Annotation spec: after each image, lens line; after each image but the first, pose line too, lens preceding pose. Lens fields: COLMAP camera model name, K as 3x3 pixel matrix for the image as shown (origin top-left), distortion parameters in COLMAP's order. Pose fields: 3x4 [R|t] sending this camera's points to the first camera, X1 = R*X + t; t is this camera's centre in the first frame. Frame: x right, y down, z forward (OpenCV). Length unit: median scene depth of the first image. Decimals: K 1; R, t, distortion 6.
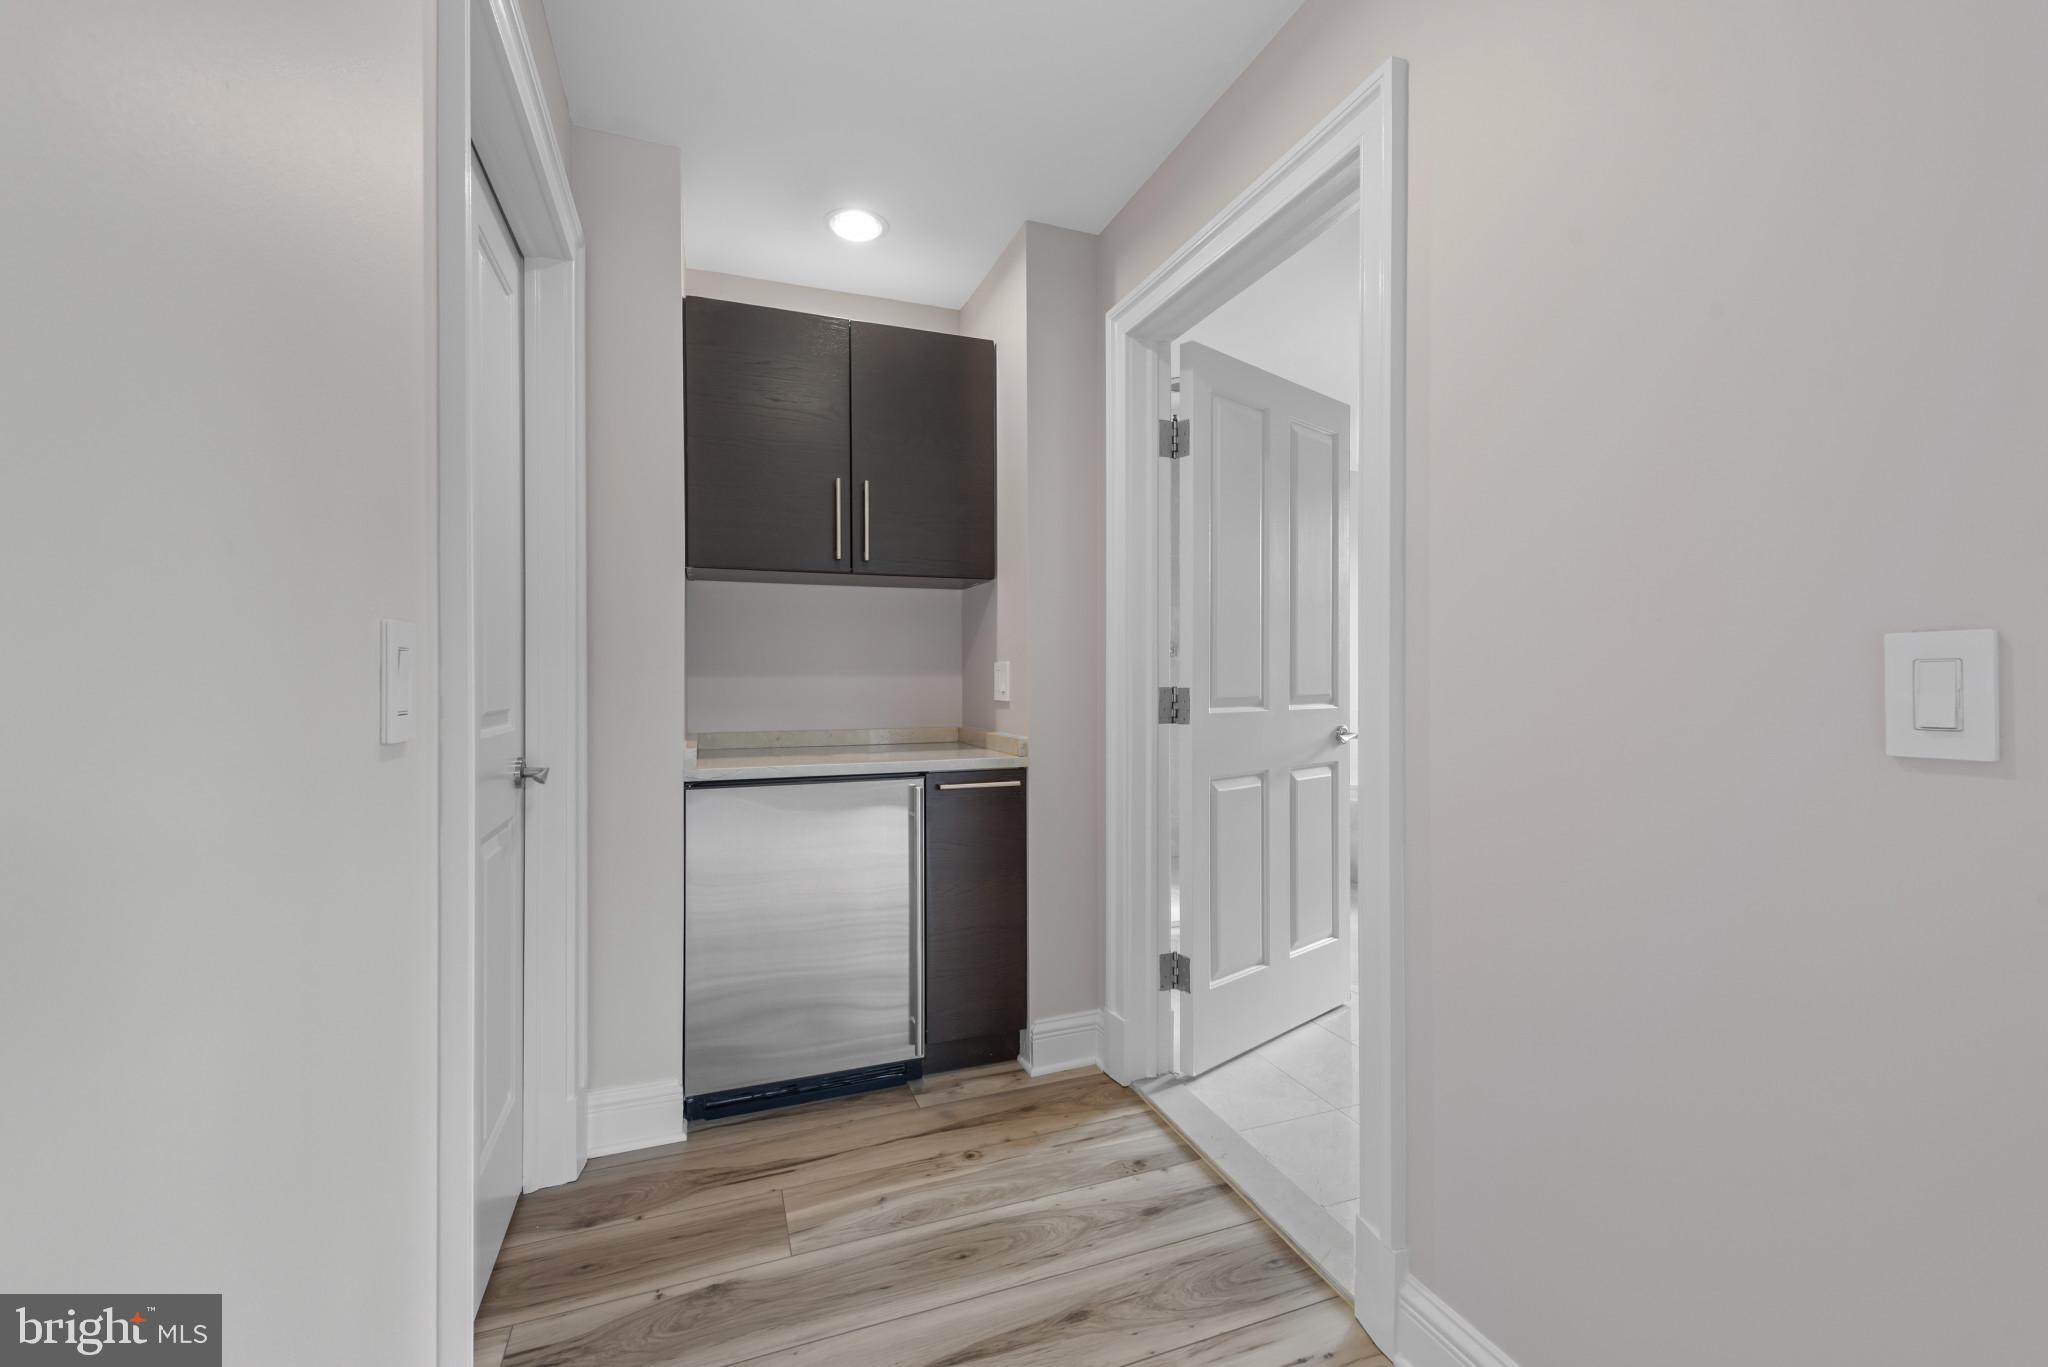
lens RADIAL K [[841.6, 0, 1024.1], [0, 841.6, 679.7], [0, 0, 1]] dist [0.000386, 0.000003]
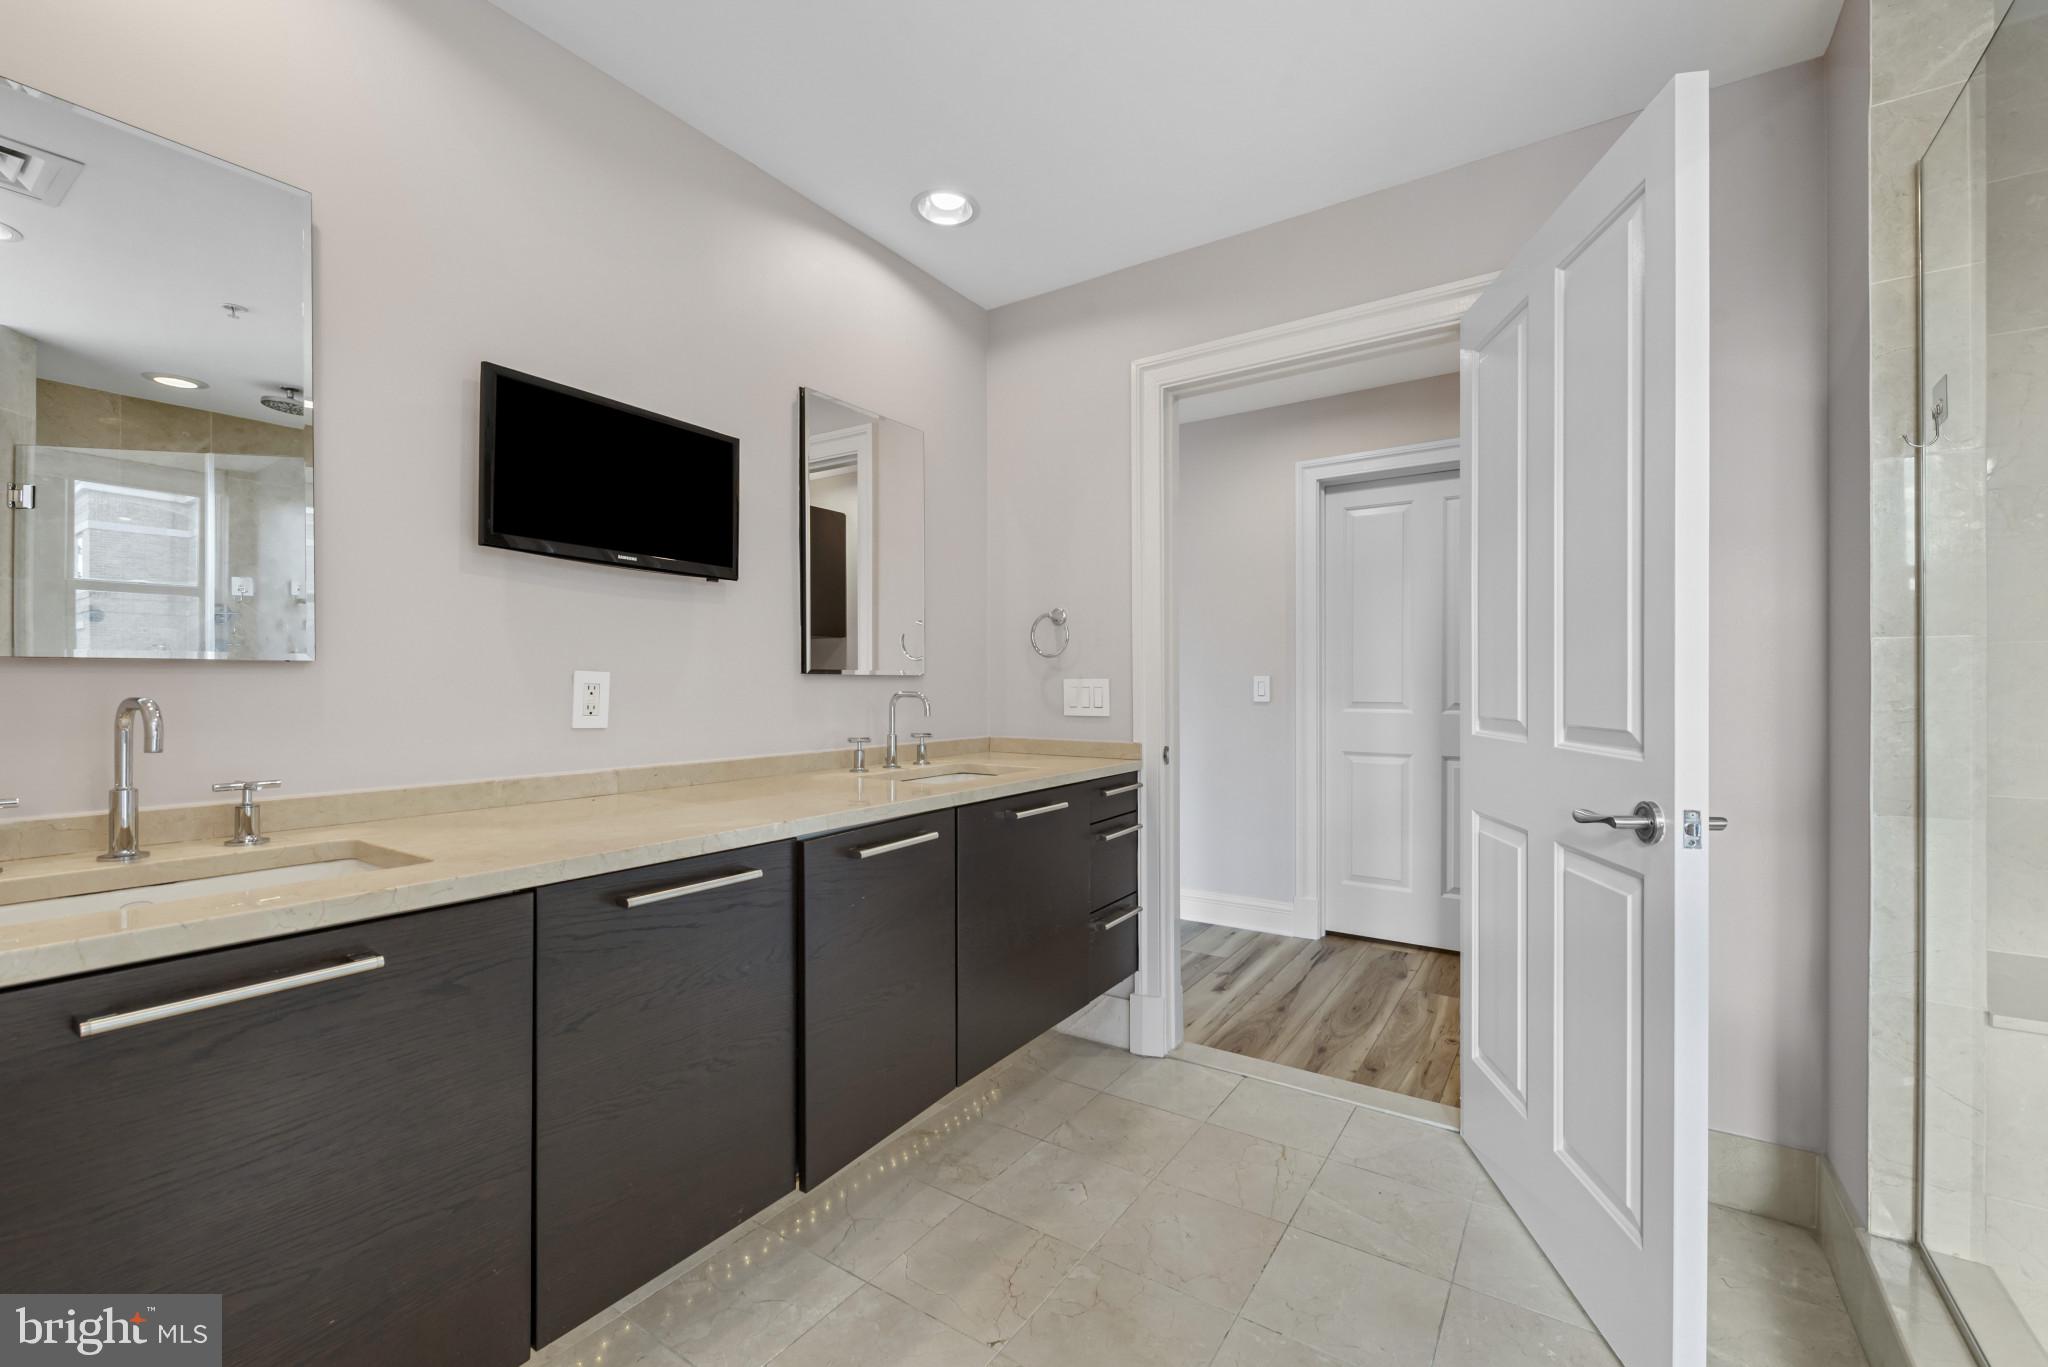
lens RADIAL K [[841.6, 0, 1025.4], [0, 841.6, 683.1], [0, 0, 1]] dist [0.000386, 0.000003]
pose [[-0.816199, -0.000982, -0.577770, 1.544014], [-0.000452, 0.999999, -0.001062, -0.012319], [0.577770, -0.000606, -0.816199, 2.055593]]
